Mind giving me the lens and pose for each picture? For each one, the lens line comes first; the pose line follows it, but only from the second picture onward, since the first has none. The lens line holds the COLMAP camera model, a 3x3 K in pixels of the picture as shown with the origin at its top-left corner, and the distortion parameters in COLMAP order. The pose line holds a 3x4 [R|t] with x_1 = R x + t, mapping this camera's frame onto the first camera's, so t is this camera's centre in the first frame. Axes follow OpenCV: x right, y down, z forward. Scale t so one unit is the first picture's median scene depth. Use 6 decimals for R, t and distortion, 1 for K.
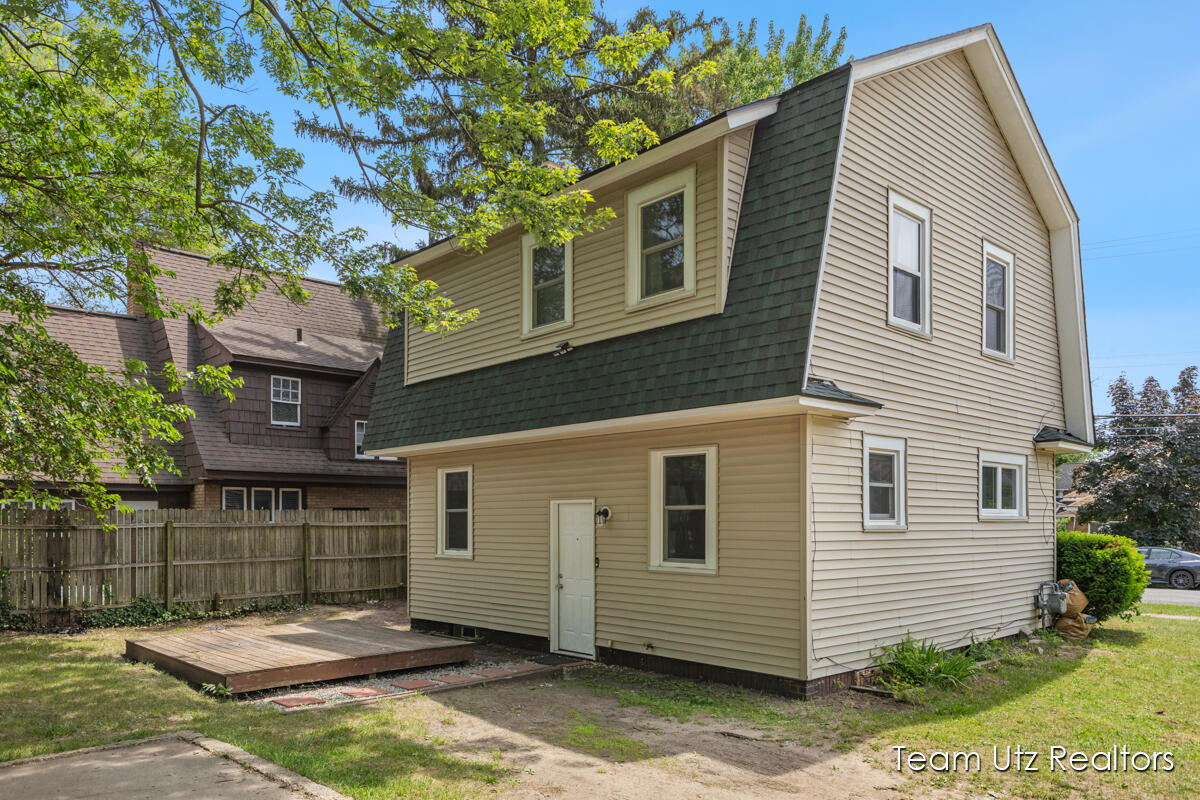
lens RADIAL K [[836.5, 0, 599.4], [0, 836.5, 522.0], [0, 0, 1]] dist [0.022933, 0.000438]
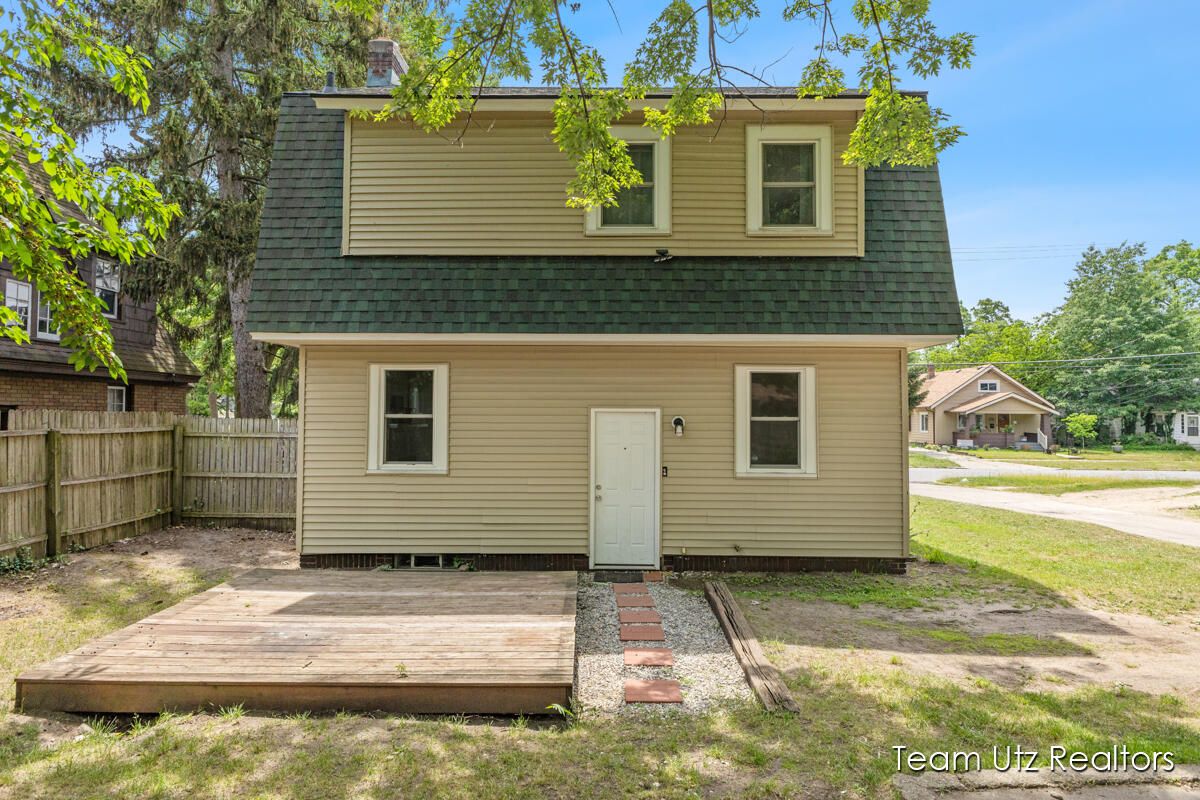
lens RADIAL K [[662.1, 0, 600.0], [0, 662.1, 400.0], [0, 0, 1]] dist [0.002564, -0.000051]
pose [[0.693098, 0.024791, 0.720417, -0.649174], [-0.005109, 0.999552, -0.029482, -0.014185], [-0.720825, 0.016754, 0.692915, 0.515602]]
